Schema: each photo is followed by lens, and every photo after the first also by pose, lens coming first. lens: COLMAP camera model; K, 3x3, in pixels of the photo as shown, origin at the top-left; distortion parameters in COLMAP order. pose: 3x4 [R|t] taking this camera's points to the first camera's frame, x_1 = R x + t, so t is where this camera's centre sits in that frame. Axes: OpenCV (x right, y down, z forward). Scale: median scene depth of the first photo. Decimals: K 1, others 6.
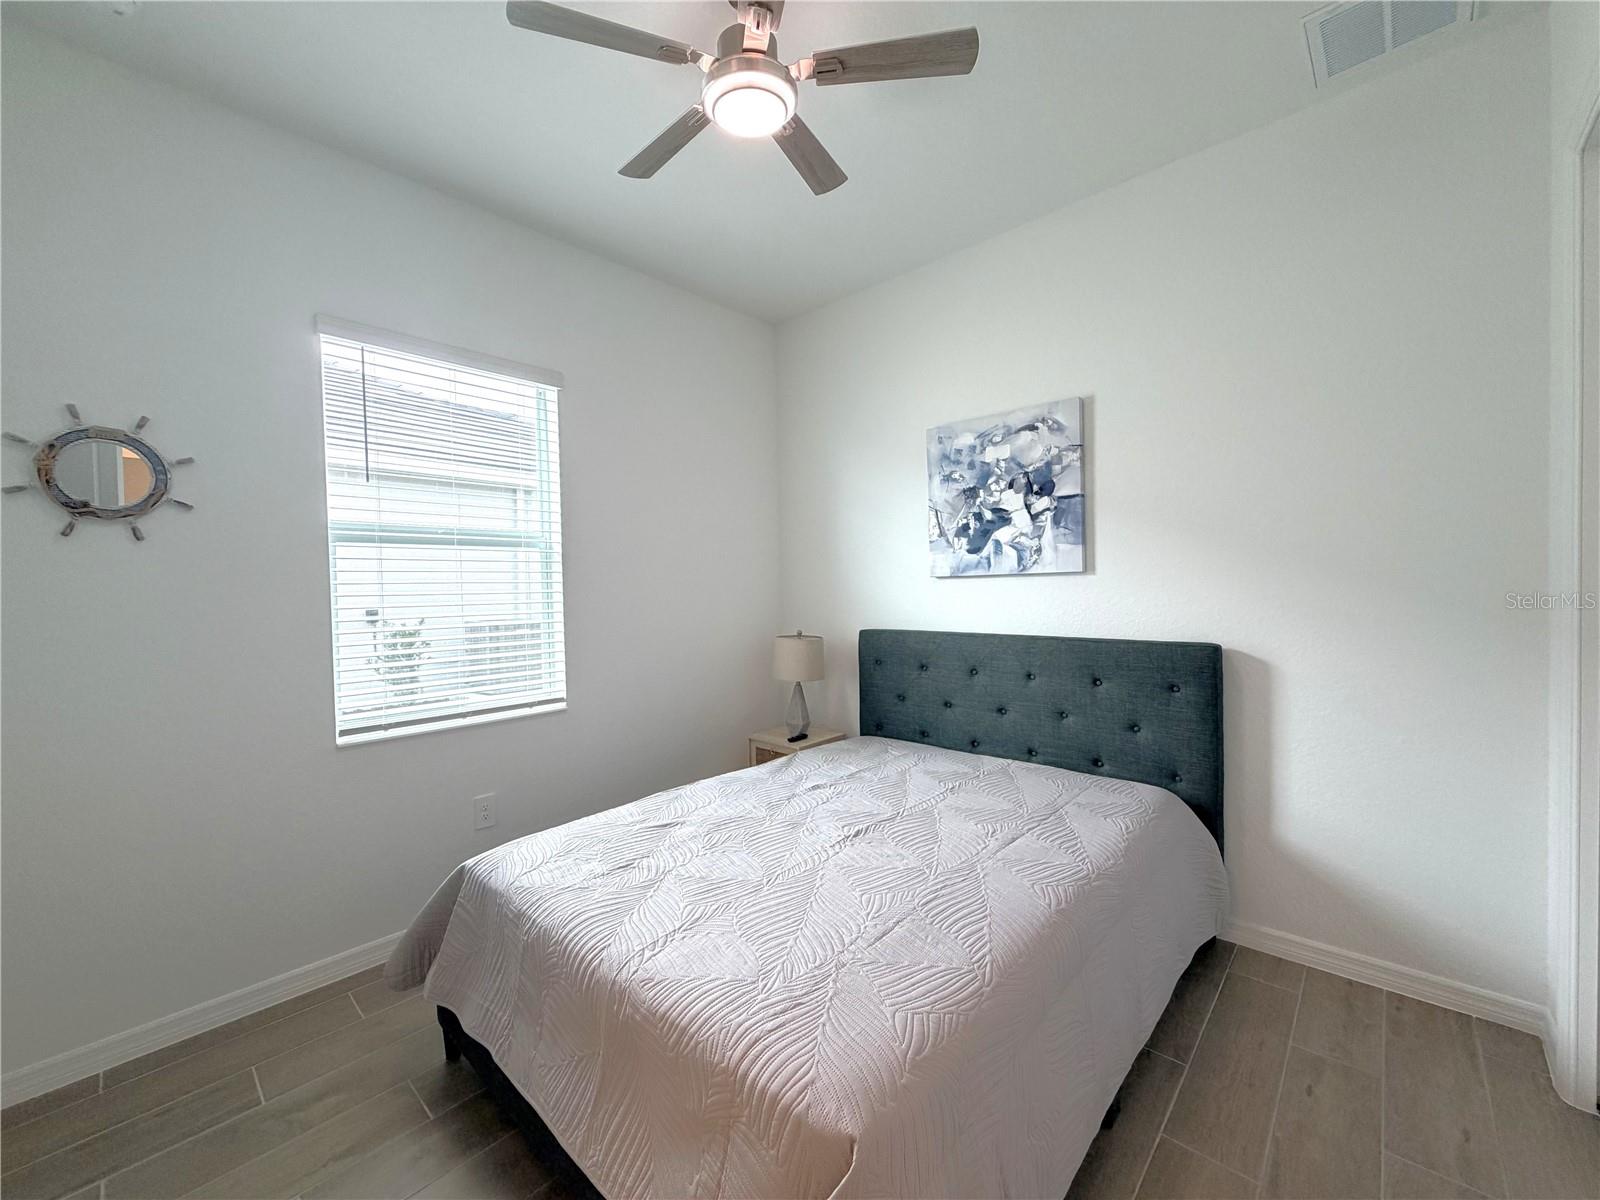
lens RADIAL K [[637.5, 0, 791.4], [0, 637.5, 603.9], [0, 0, 1]] dist [0.000756, -0.000159]
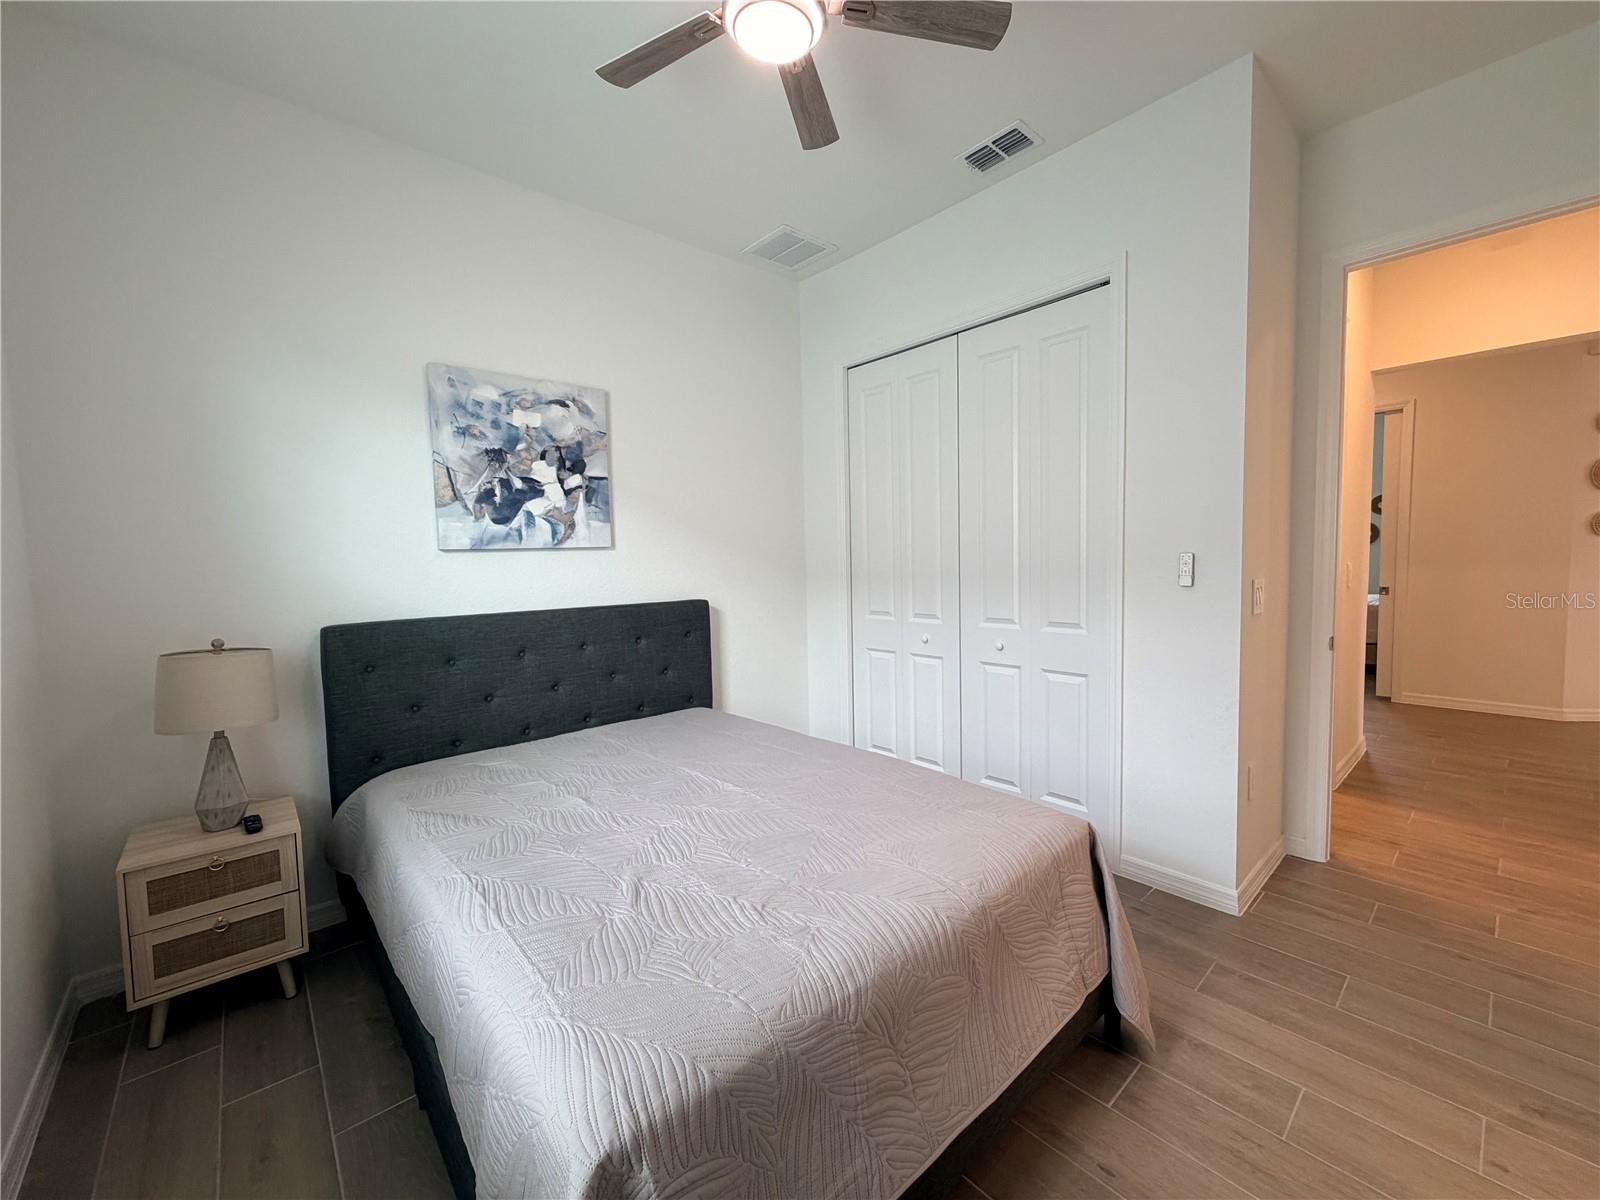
lens RADIAL K [[637.5, 0, 792.5], [0, 637.5, 596.7], [0, 0, 1]] dist [0.000756, -0.000159]
pose [[0.105586, -0.056492, 0.992804, -0.583123], [0.037096, 0.997914, 0.052838, -0.009260], [-0.993718, 0.031250, 0.107461, 0.512248]]
